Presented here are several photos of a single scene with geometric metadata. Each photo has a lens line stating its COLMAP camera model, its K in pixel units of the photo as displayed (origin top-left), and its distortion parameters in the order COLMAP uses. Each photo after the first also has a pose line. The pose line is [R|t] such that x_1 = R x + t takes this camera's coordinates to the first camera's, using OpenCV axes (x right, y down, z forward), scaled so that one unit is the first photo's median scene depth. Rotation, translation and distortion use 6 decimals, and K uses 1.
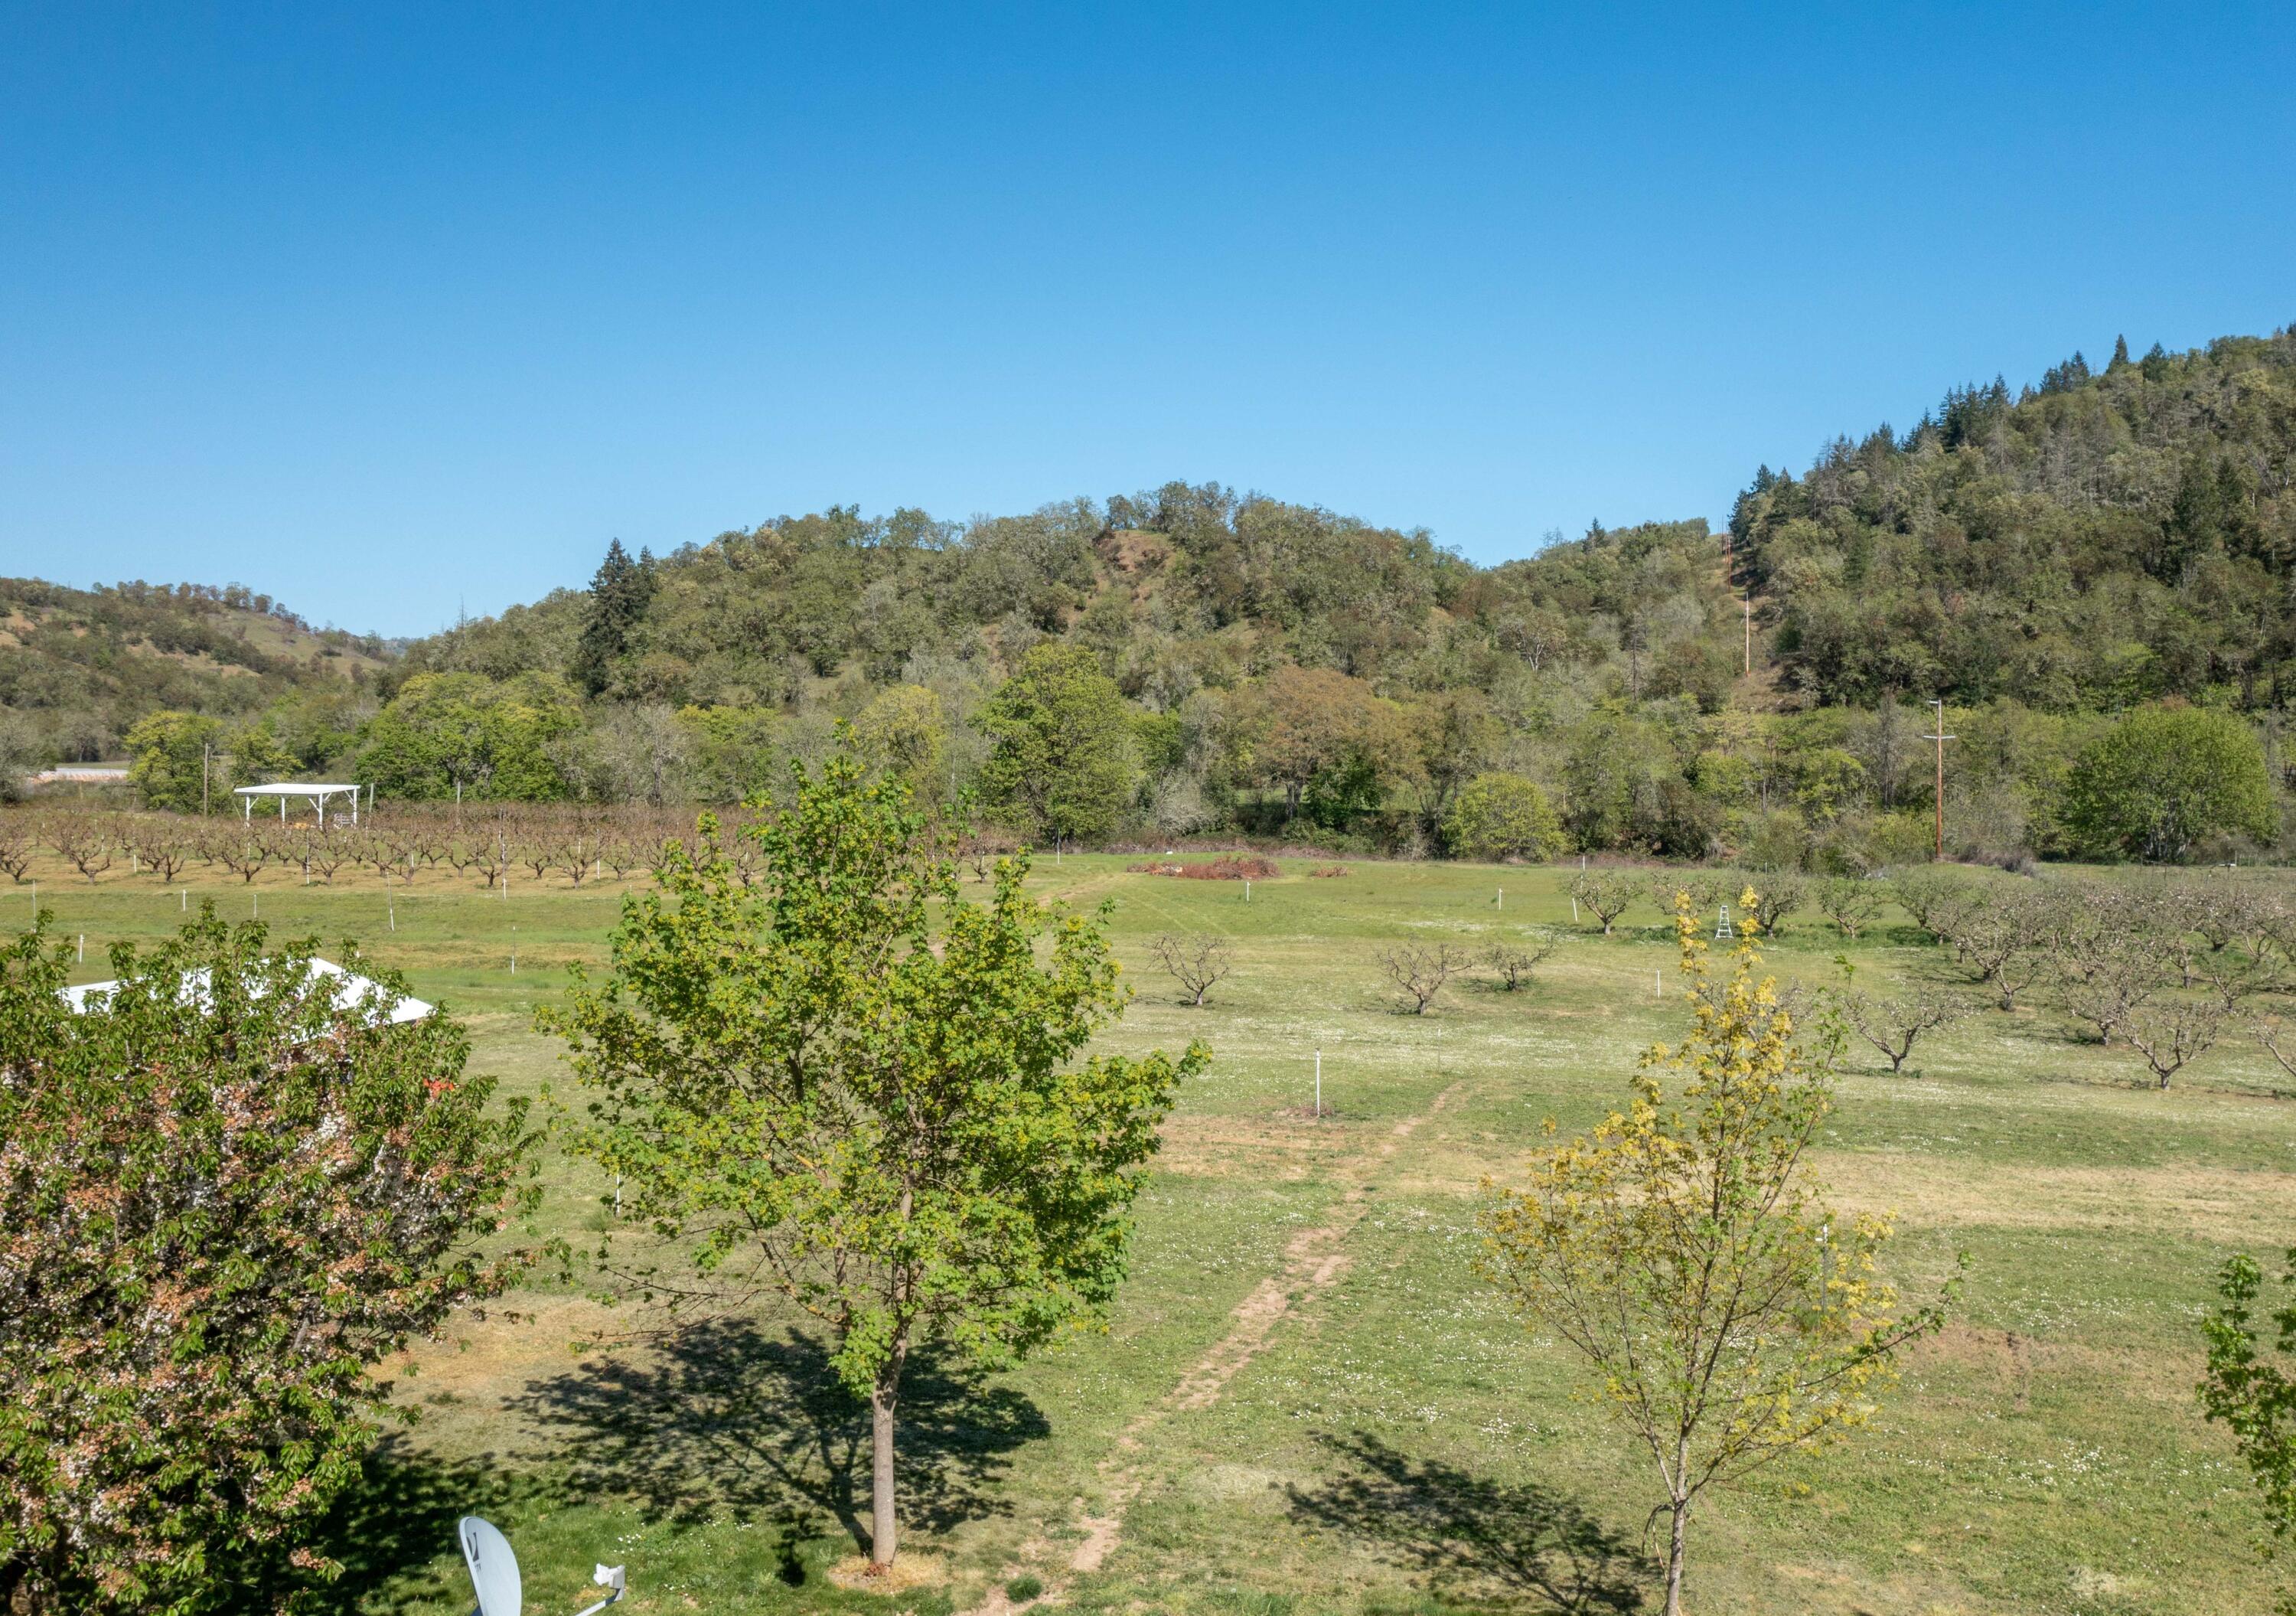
lens RADIAL K [[1914.1, 0, 1246.5], [0, 1914.1, 782.6], [0, 0, 1]] dist [-0.020207, 0.004387]
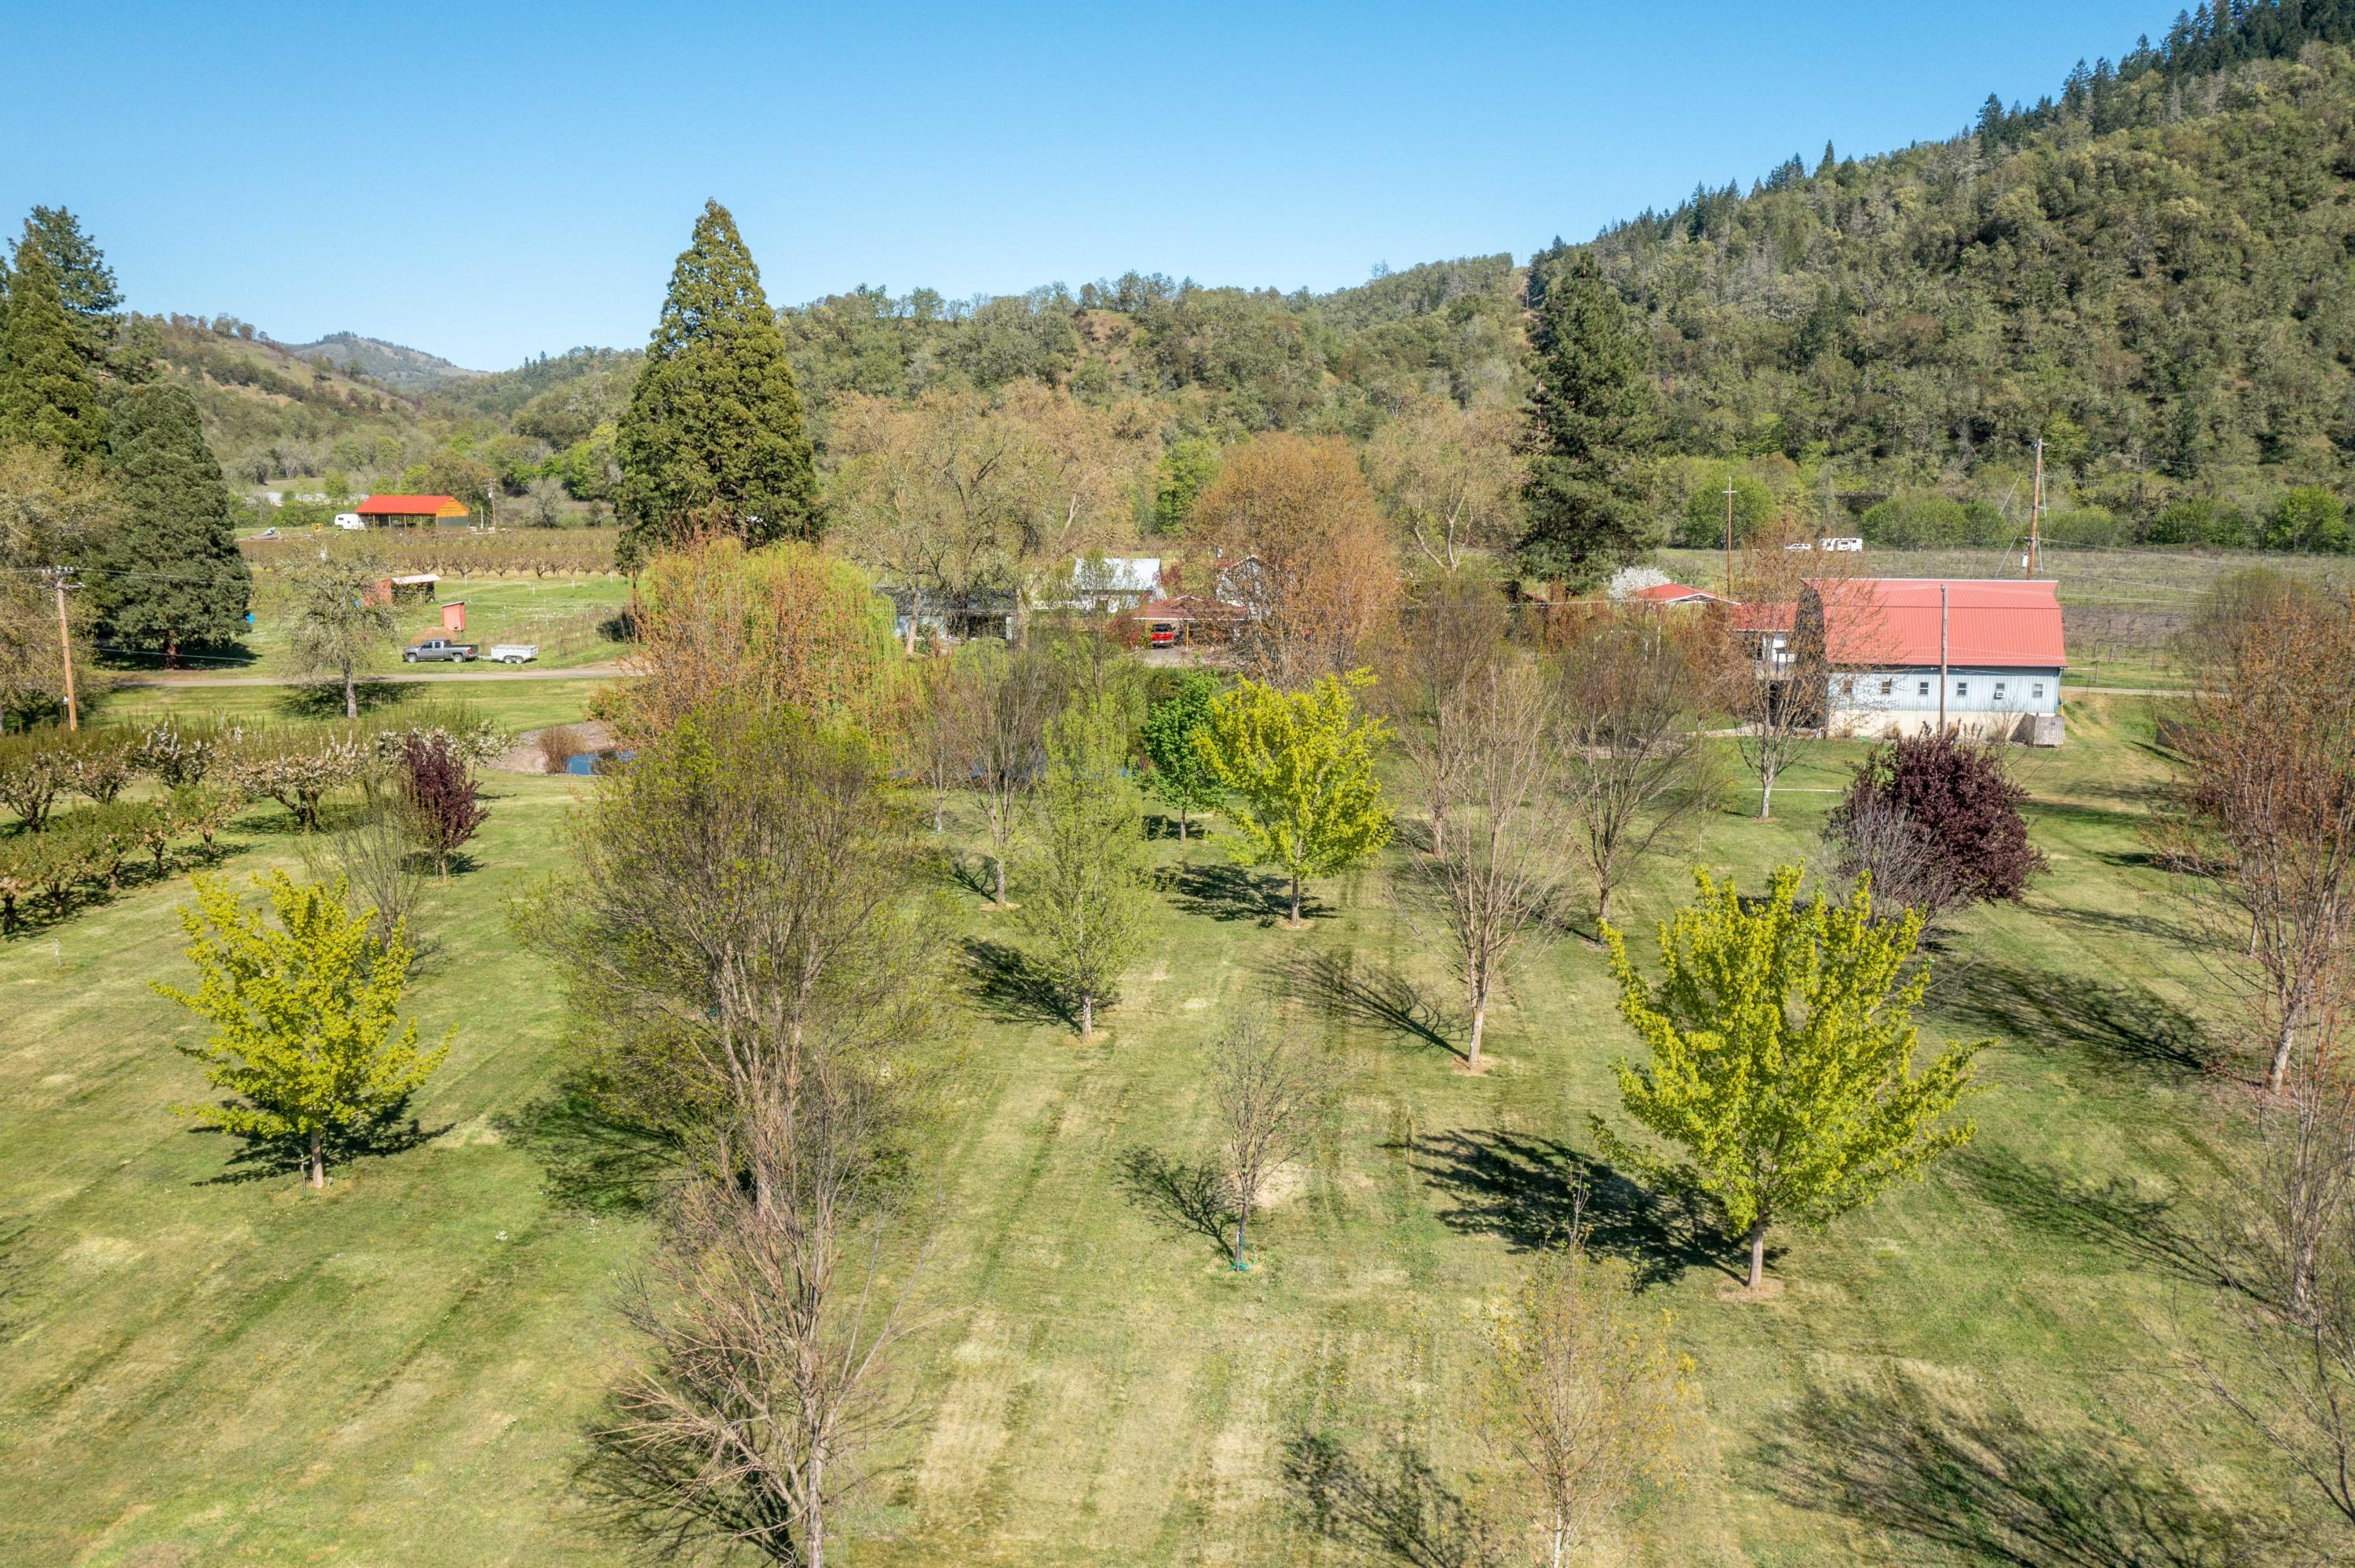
lens RADIAL K [[1834.3, 0, 1187.8], [0, 1834.3, 780.0], [0, 0, 1]] dist [-0.025779, 0.005474]
pose [[0.997690, -0.017691, 0.065582, -0.088953], [0.006648, 0.986285, 0.164920, -0.015516], [-0.067600, -0.164103, 0.984124, -0.350078]]
